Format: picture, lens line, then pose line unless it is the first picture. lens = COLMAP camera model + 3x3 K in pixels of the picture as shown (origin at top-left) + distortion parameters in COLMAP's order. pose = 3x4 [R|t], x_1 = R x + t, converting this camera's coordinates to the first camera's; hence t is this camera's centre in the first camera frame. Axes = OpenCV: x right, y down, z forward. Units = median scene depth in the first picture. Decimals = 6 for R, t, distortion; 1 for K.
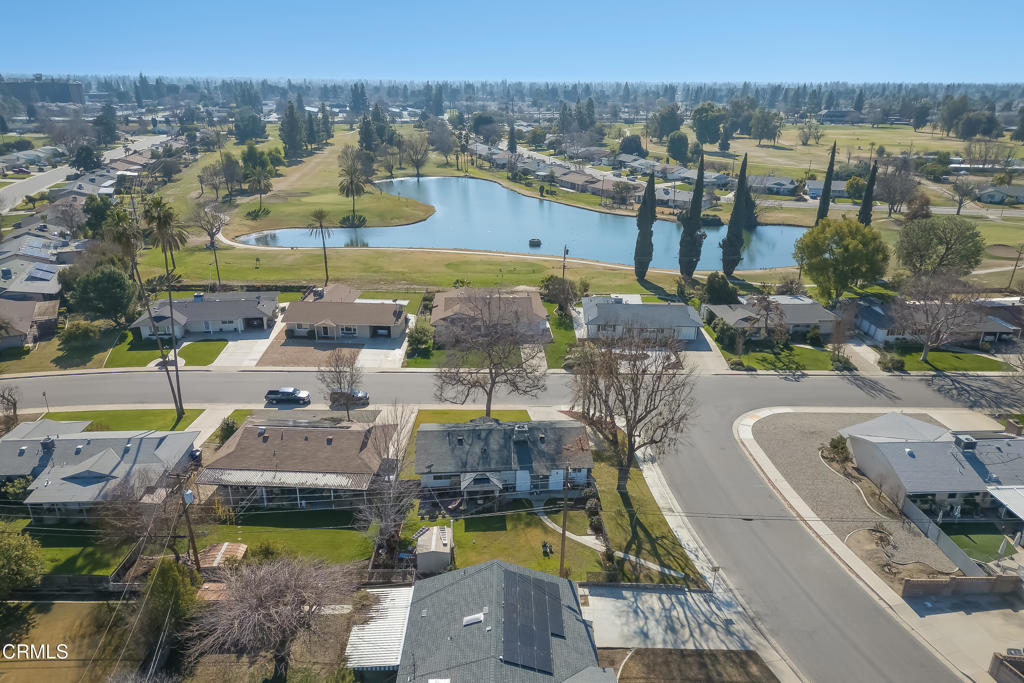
lens RADIAL K [[736.6, 0, 514.0], [0, 736.6, 361.2], [0, 0, 1]] dist [0.050269, -0.036653]
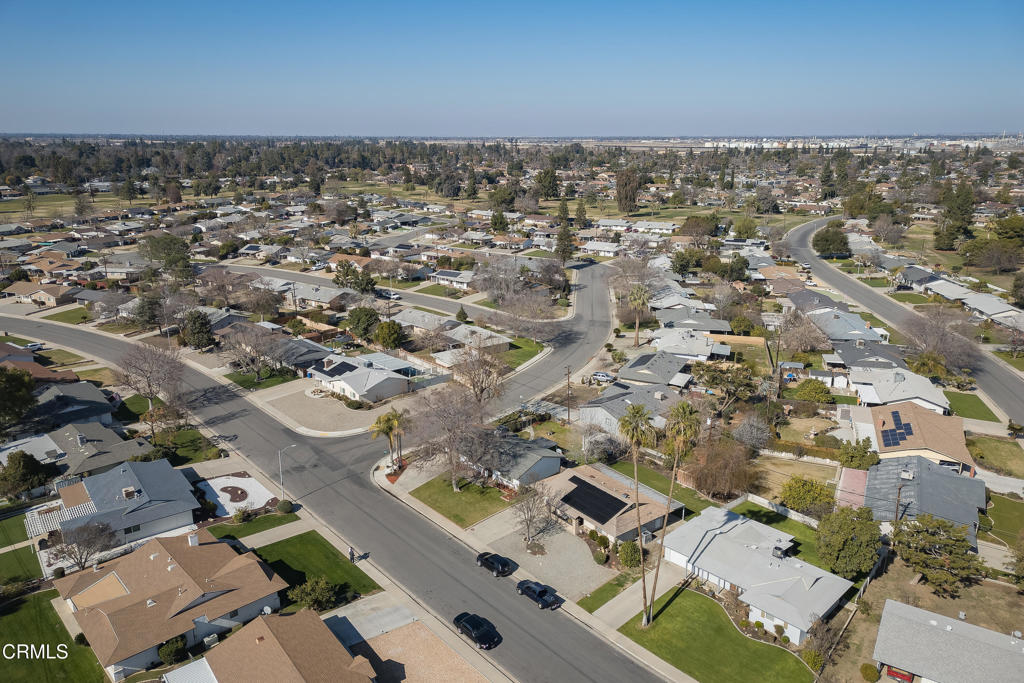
lens RADIAL K [[725.4, 0, 512.0], [0, 725.4, 341.5], [0, 0, 1]] dist [0.040364, -0.024328]
pose [[-0.644637, -0.218998, 0.732450, -1.113681], [0.272800, 0.829120, 0.487996, -0.819495], [-0.714159, 0.514393, -0.474738, 1.652967]]
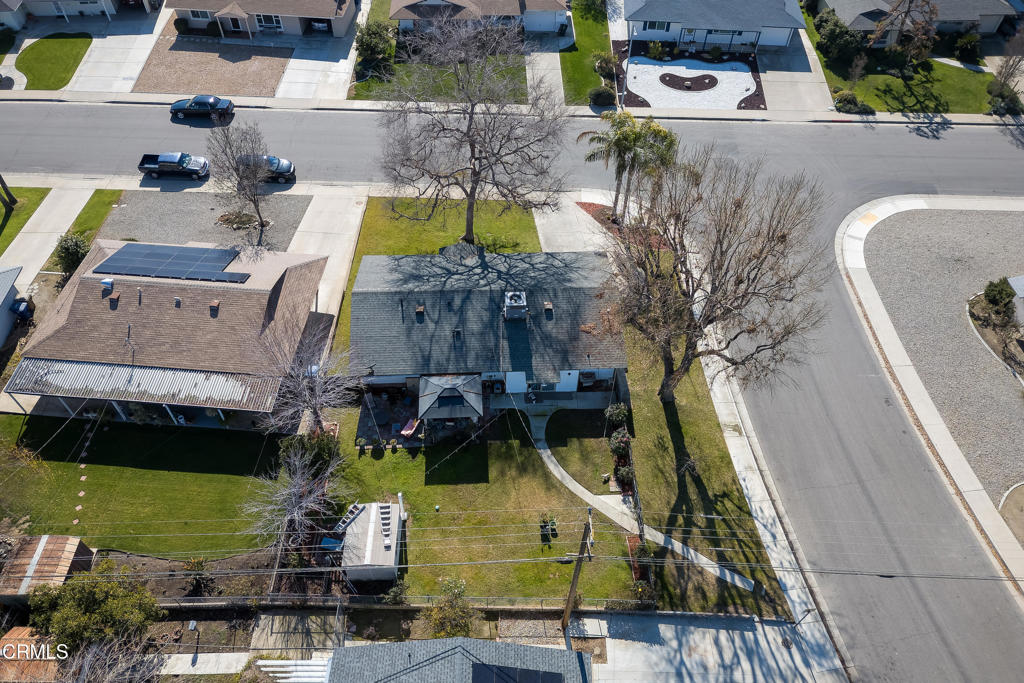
lens RADIAL K [[725.4, 0, 512.0], [0, 725.4, 341.5], [0, 0, 1]] dist [0.040364, -0.024328]
pose [[0.999704, 0.022678, -0.008822, 0.012568], [-0.015554, 0.874353, 0.485041, -0.180994], [0.018713, -0.484760, 0.874447, 0.454012]]
